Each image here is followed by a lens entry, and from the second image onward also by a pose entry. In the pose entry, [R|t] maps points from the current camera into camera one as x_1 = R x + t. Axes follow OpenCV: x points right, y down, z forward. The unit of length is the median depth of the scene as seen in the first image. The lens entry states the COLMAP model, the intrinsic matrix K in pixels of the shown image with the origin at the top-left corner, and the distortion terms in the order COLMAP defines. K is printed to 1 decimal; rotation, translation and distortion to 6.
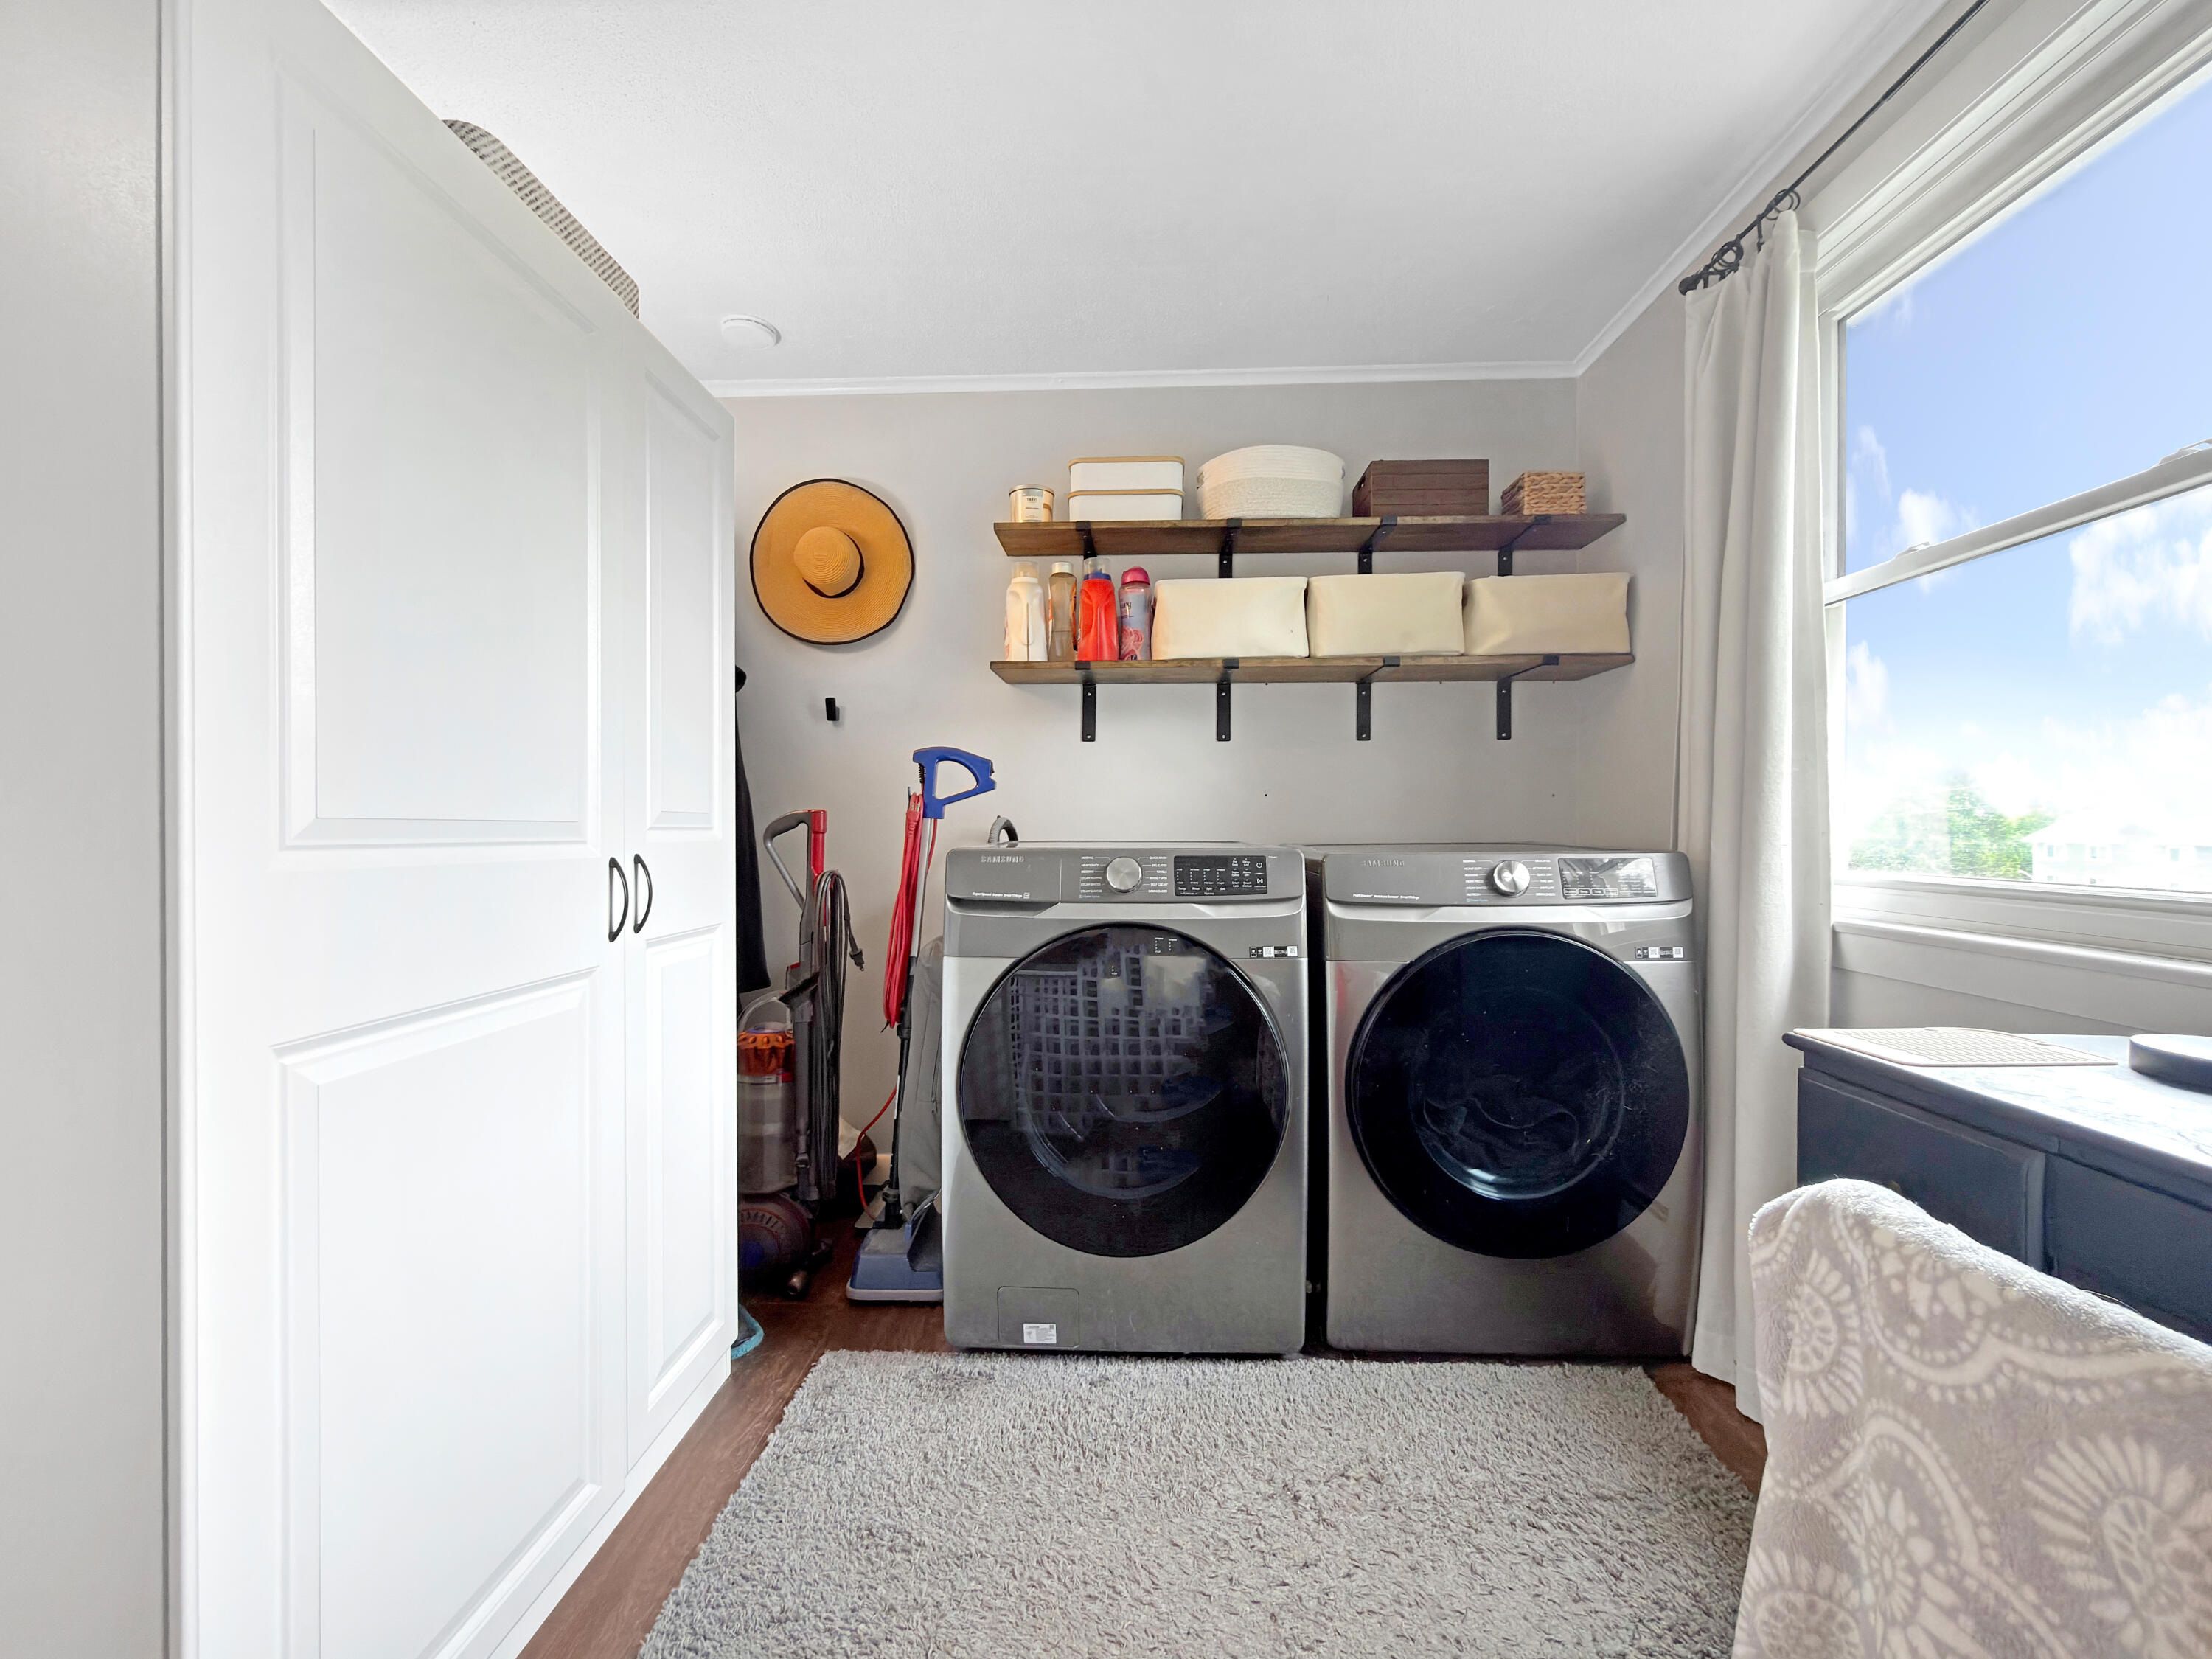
lens RADIAL K [[894.0, 0, 1102.5], [0, 894.0, 834.9], [0, 0, 1]] dist [-0.001487, 0.000612]
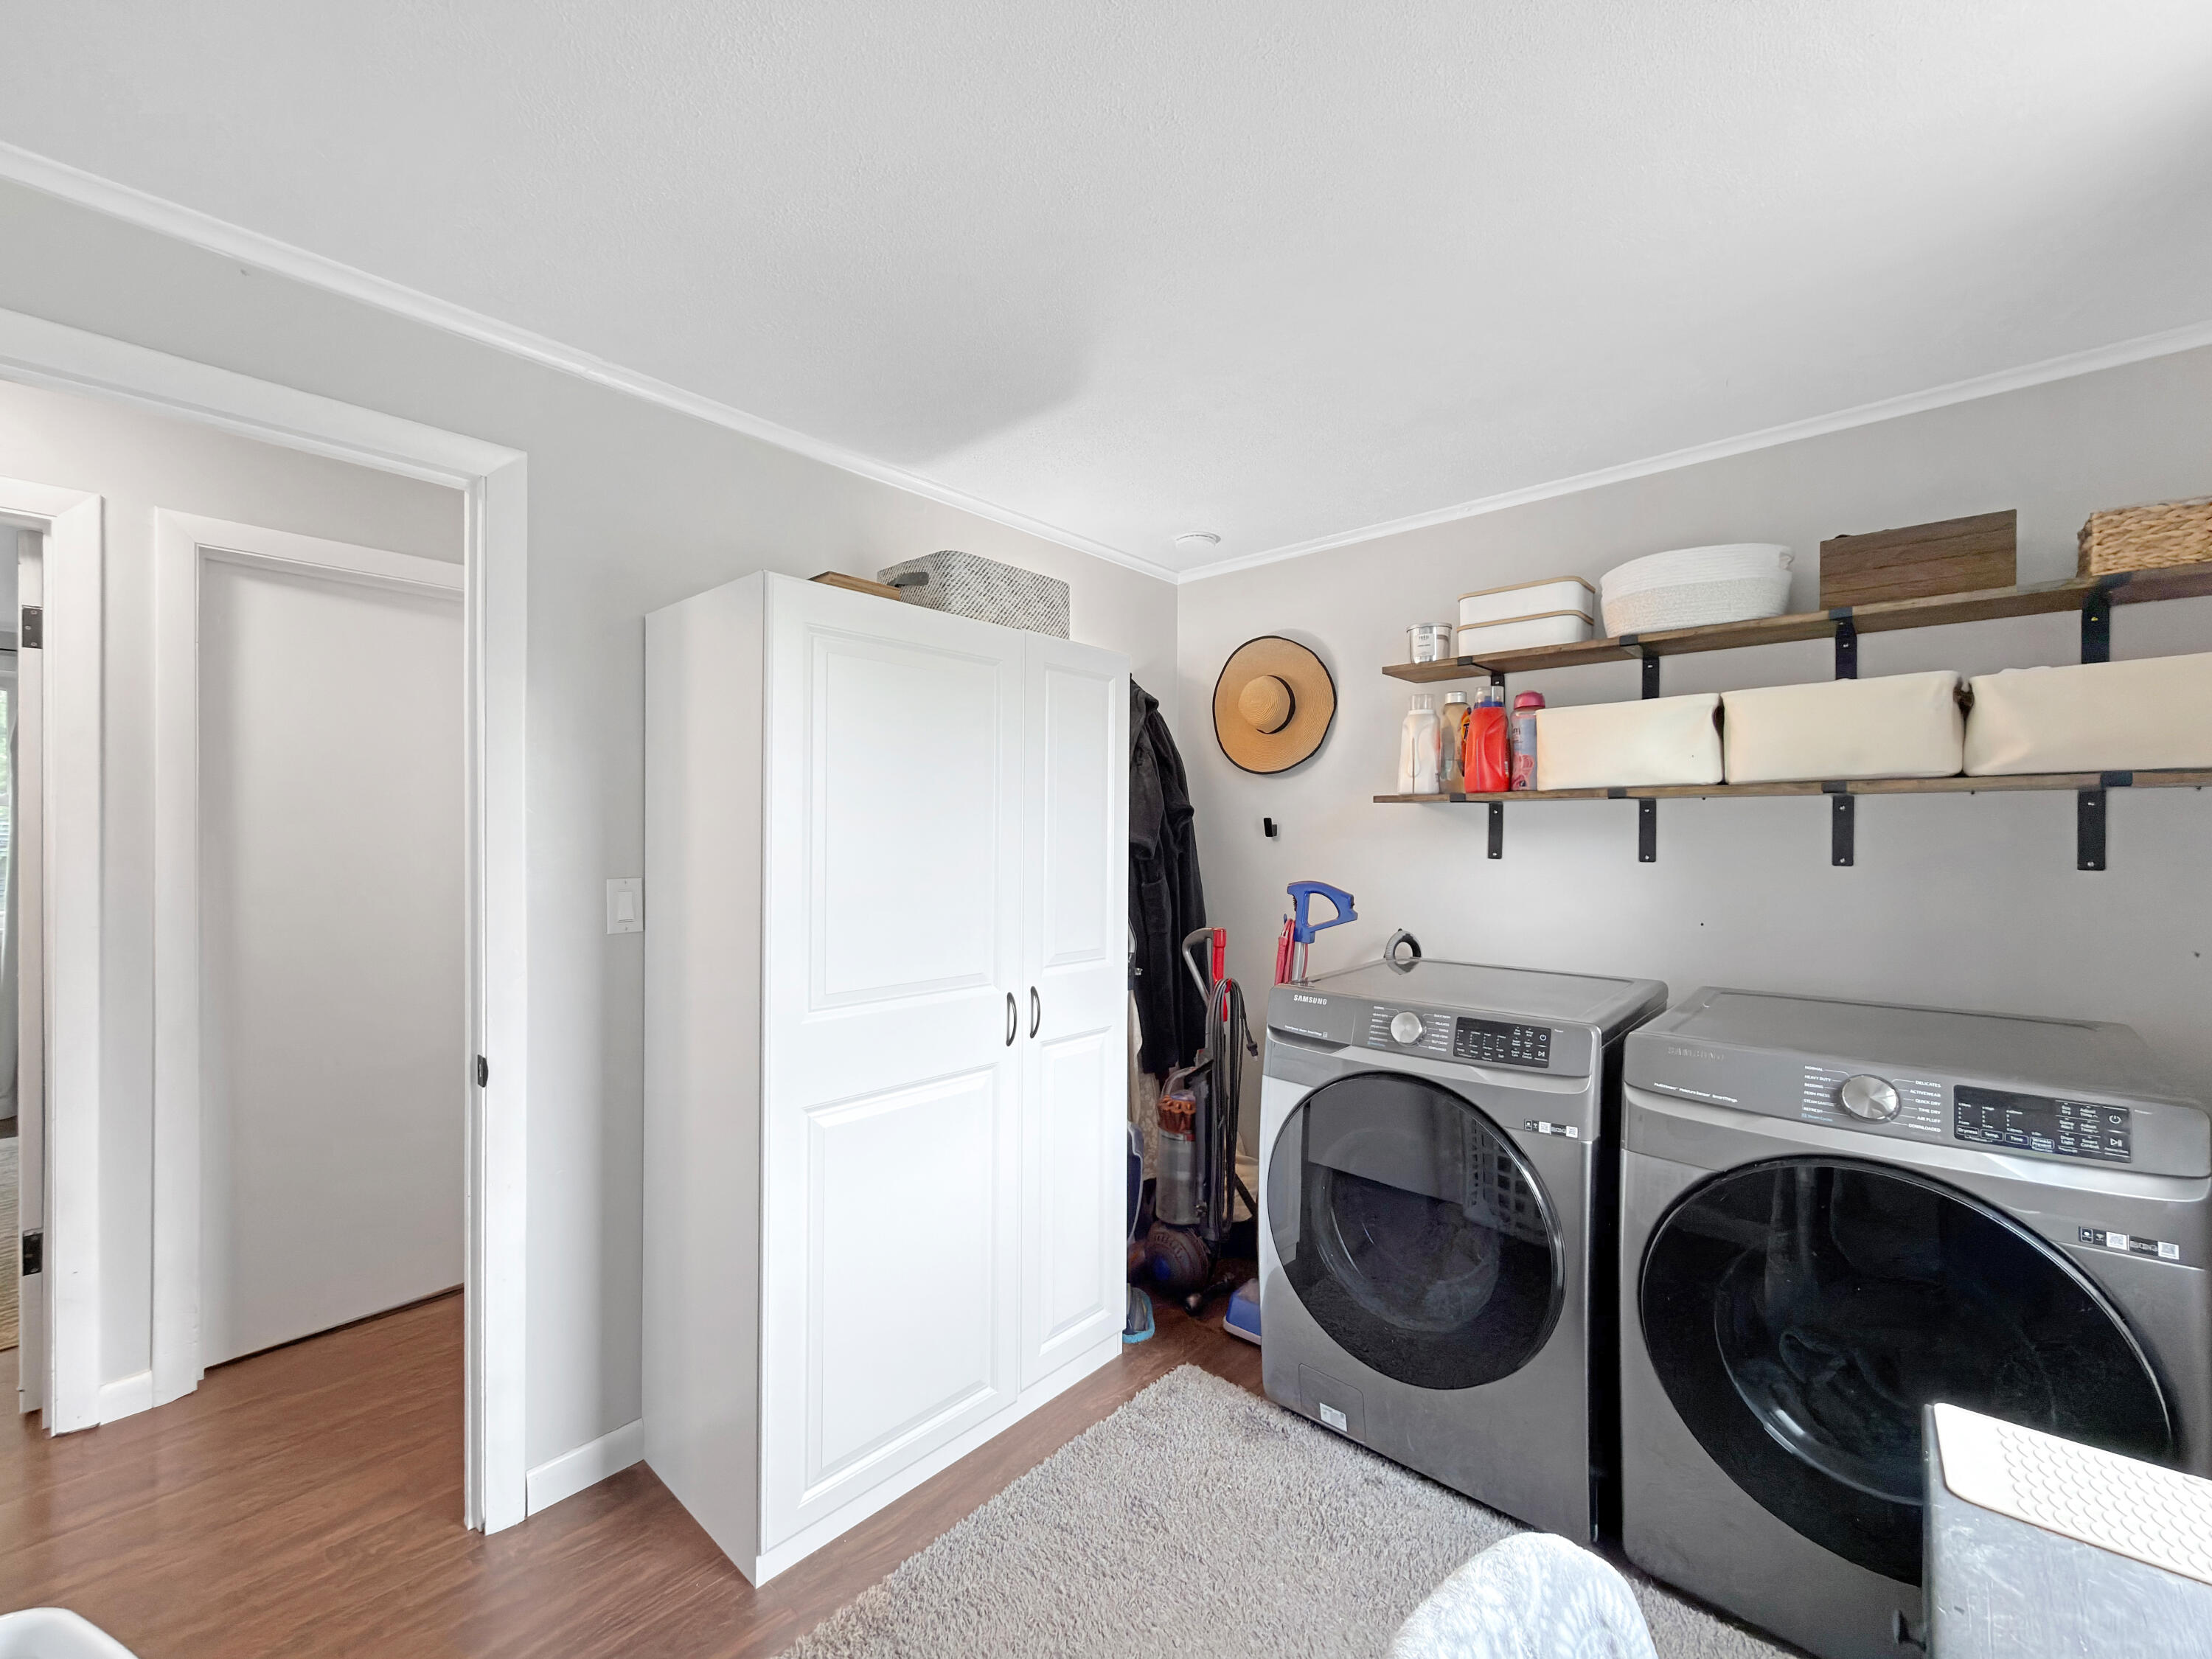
lens RADIAL K [[894.0, 0, 1121.9], [0, 894.0, 835.1], [0, 0, 1]] dist [-0.001487, 0.000612]
pose [[0.778422, 0.005874, -0.627713, 0.424741], [-0.011916, 0.999914, -0.005421, -0.177134], [0.627628, 0.011700, 0.778426, -0.072970]]
